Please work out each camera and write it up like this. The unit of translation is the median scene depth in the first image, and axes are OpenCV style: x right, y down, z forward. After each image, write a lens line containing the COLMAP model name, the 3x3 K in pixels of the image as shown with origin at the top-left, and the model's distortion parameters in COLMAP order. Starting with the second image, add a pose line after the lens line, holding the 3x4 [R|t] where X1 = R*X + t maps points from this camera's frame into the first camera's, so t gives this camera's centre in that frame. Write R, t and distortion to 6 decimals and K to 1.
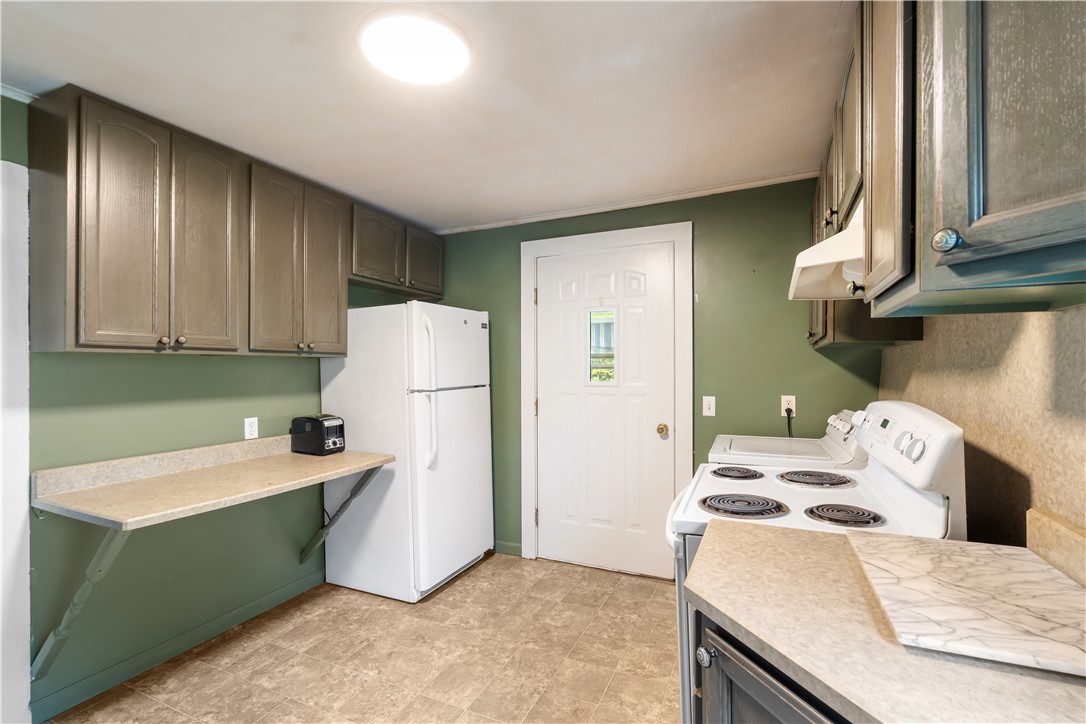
lens RADIAL K [[485.1, 0, 546.9], [0, 485.1, 372.2], [0, 0, 1]] dist [-0.002596, 0.000870]
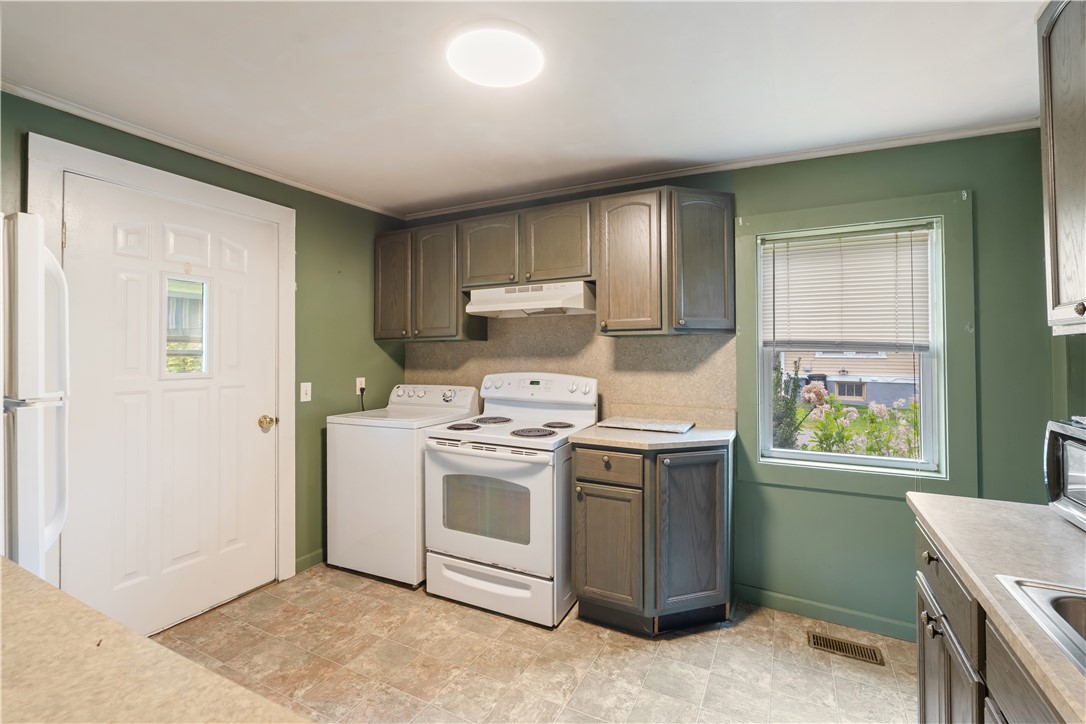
lens RADIAL K [[485.1, 0, 545.6], [0, 485.1, 353.0], [0, 0, 1]] dist [-0.002596, 0.000870]
pose [[0.040514, 0.008053, 0.999147, -0.738581], [0.008846, 0.999925, -0.008418, -0.000548], [-0.999140, 0.009179, 0.040440, 0.479072]]
